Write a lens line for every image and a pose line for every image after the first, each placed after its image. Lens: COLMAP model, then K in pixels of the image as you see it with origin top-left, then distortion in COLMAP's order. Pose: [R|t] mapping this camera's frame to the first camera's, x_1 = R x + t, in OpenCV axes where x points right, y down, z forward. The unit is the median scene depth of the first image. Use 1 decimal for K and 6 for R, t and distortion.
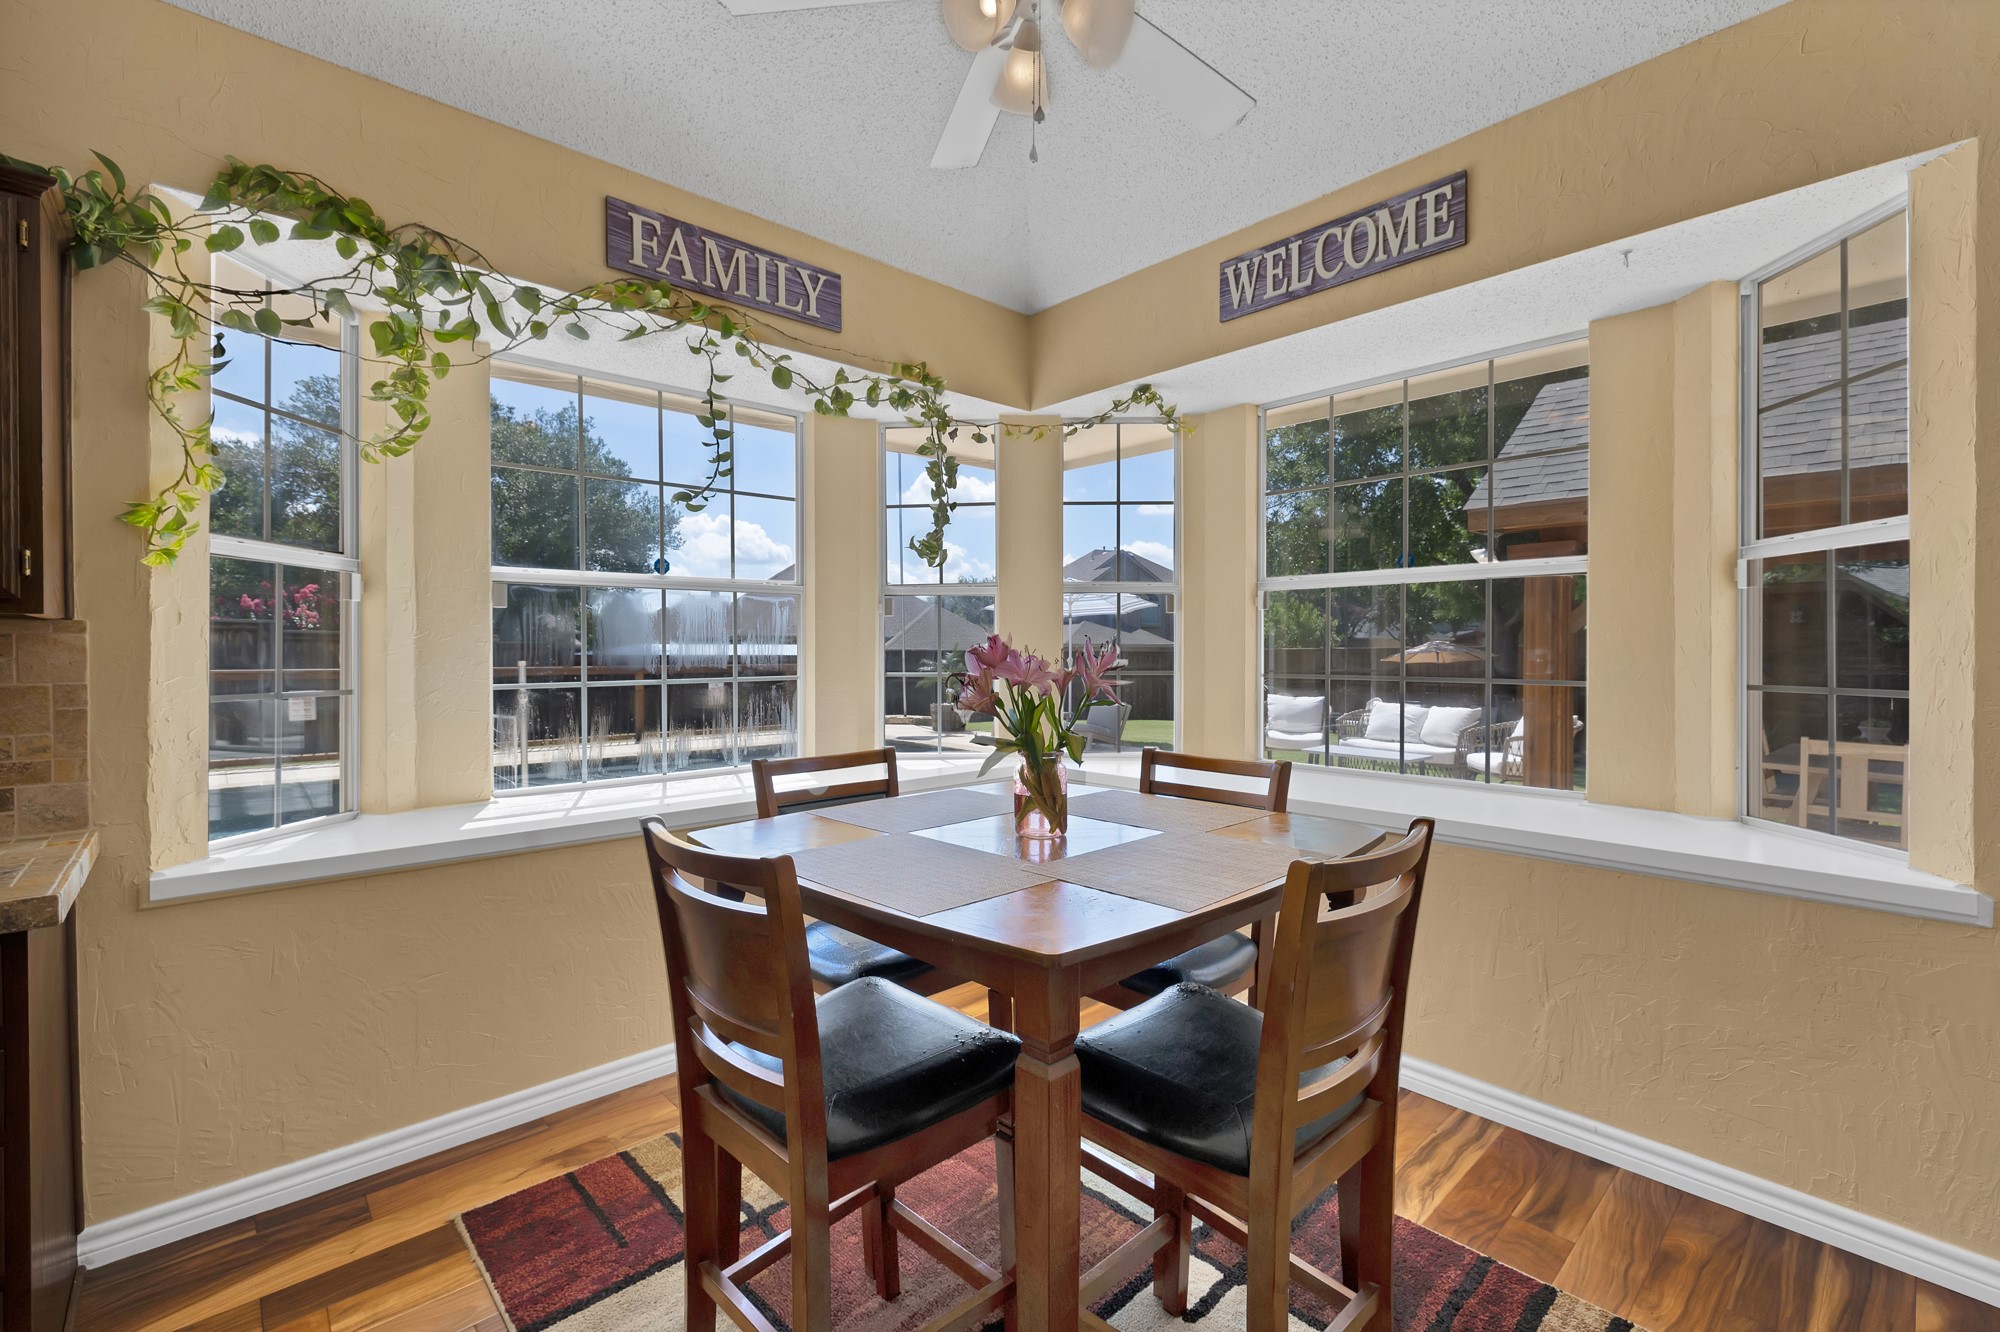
lens RADIAL K [[856.6, 0, 991.0], [0, 856.6, 657.8], [0, 0, 1]] dist [-0.000708, 0.001469]
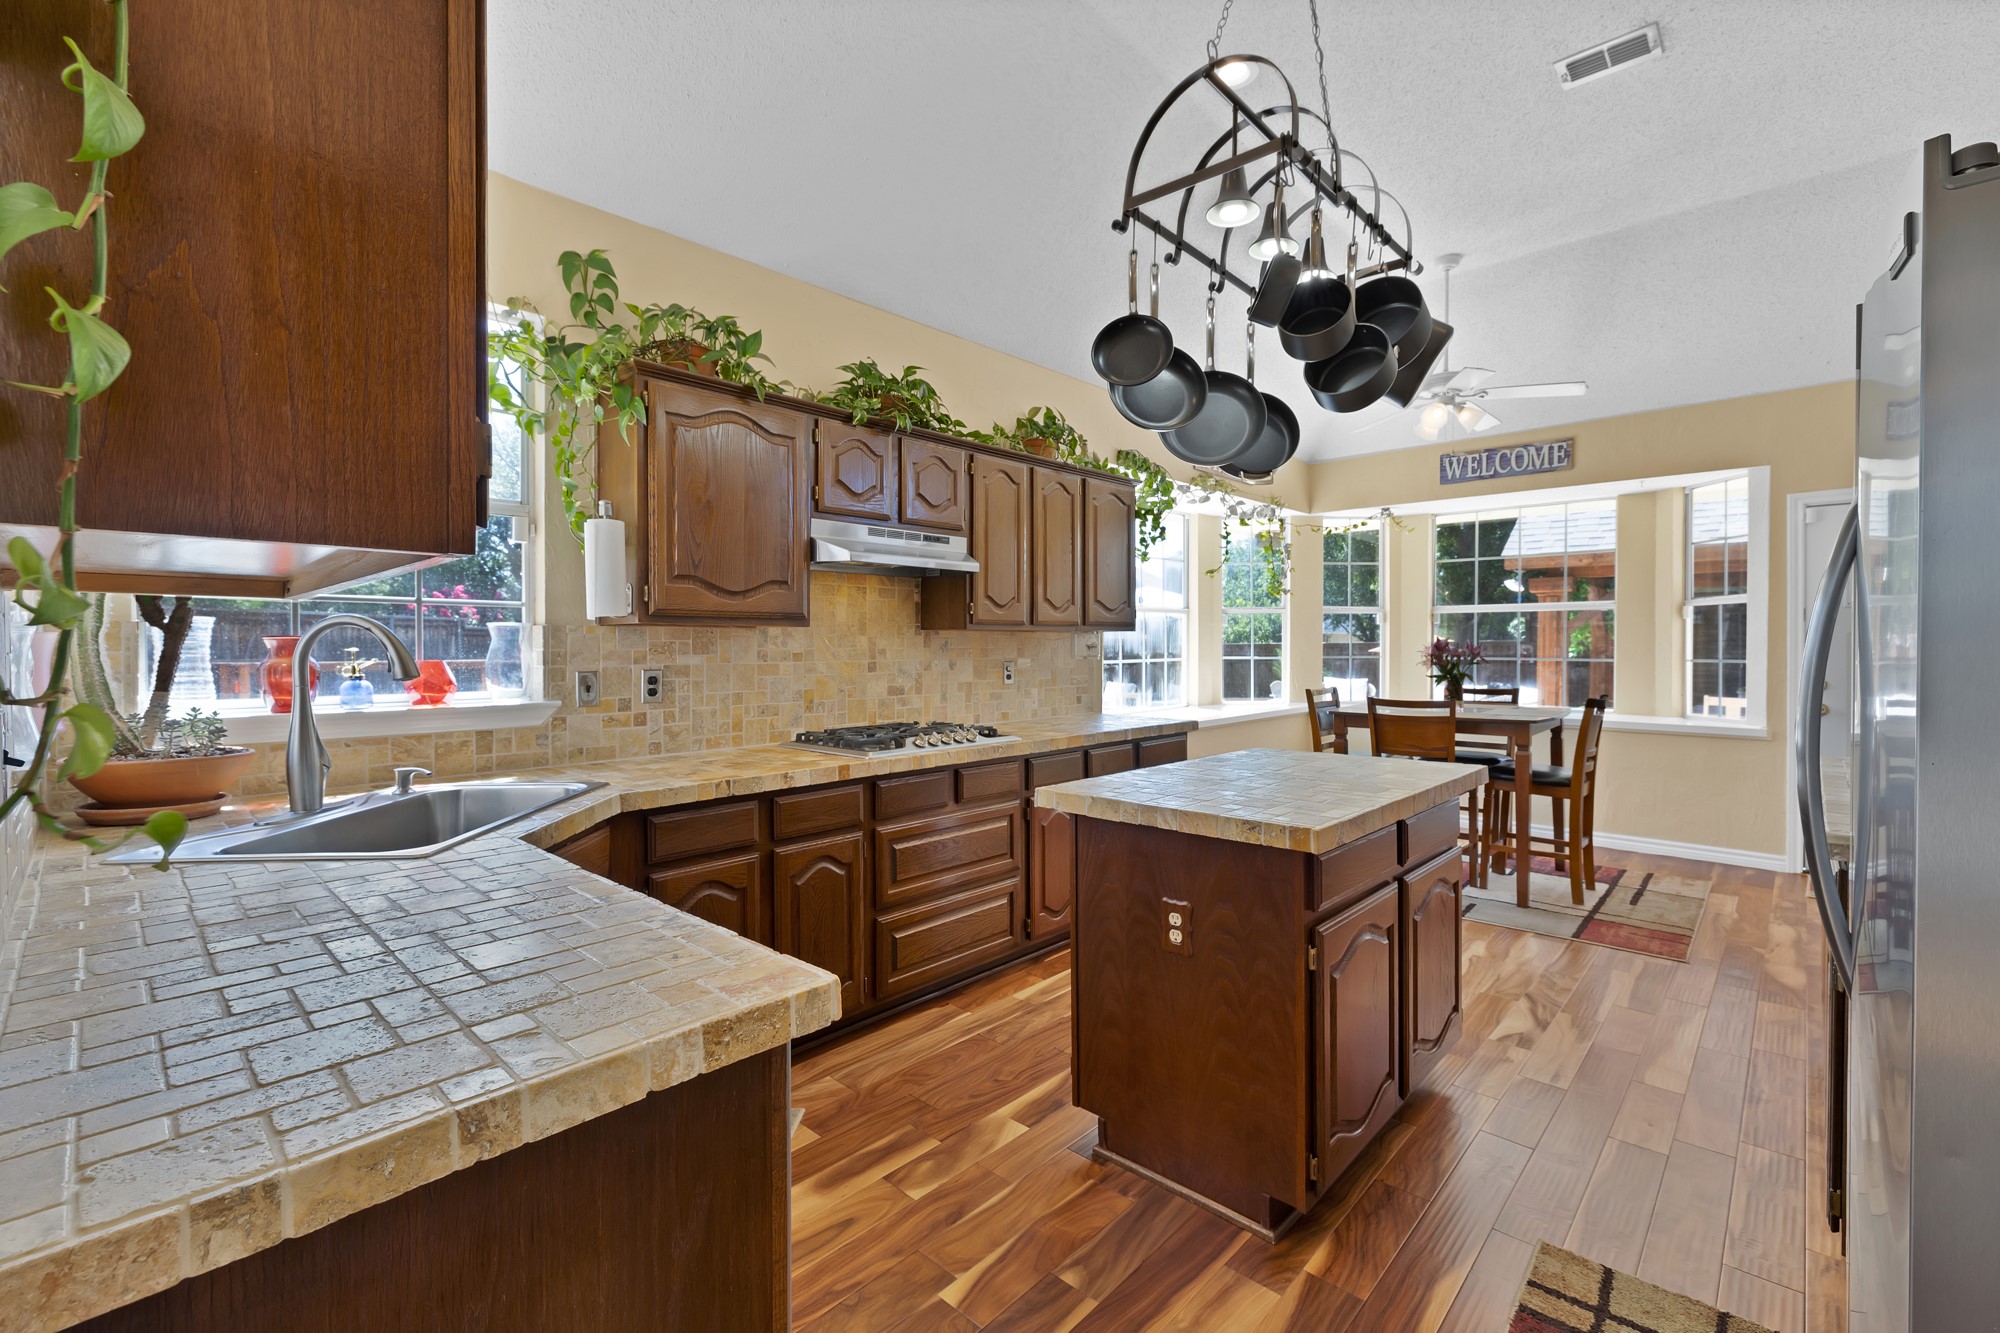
lens RADIAL K [[856.6, 0, 988.4], [0, 856.6, 661.2], [0, 0, 1]] dist [-0.000708, 0.001469]
pose [[0.997696, -0.001547, 0.067822, -1.043884], [0.001105, 0.999978, 0.006560, 0.017739], [-0.067830, -0.006470, 0.997676, -1.068237]]
